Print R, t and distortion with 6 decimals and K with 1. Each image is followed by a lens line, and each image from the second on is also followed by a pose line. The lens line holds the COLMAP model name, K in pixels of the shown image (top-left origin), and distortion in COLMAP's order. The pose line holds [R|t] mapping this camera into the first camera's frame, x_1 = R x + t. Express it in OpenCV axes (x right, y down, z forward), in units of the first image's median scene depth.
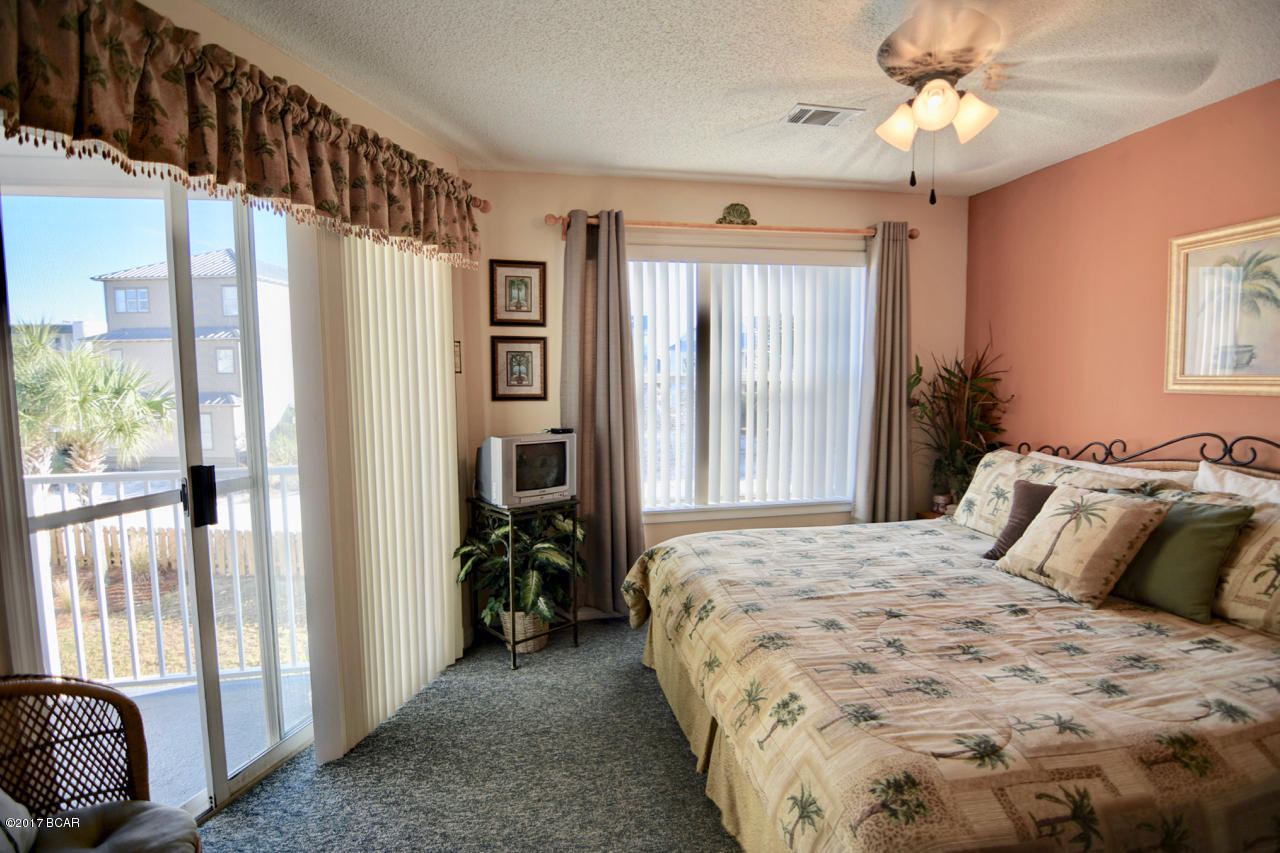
lens RADIAL K [[612.6, 0, 642.3], [0, 612.6, 423.0], [0, 0, 1]] dist [-0.004884, -0.011482]
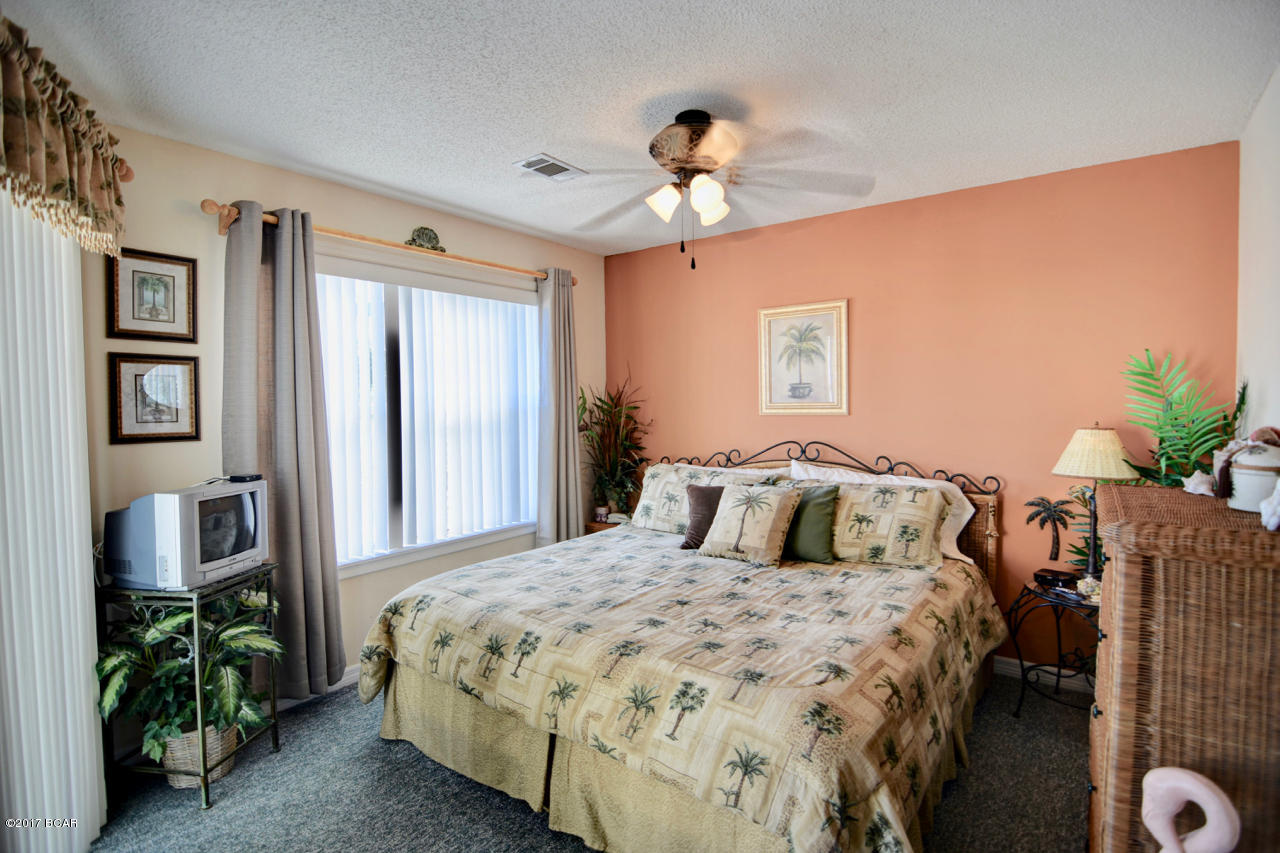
lens RADIAL K [[612.6, 0, 642.3], [0, 612.6, 423.0], [0, 0, 1]] dist [-0.004884, -0.011482]
pose [[0.745948, -0.025941, 0.665499, -0.340419], [0.058558, 0.997926, -0.026738, -0.008648], [-0.663425, 0.058916, 0.745920, 0.104999]]
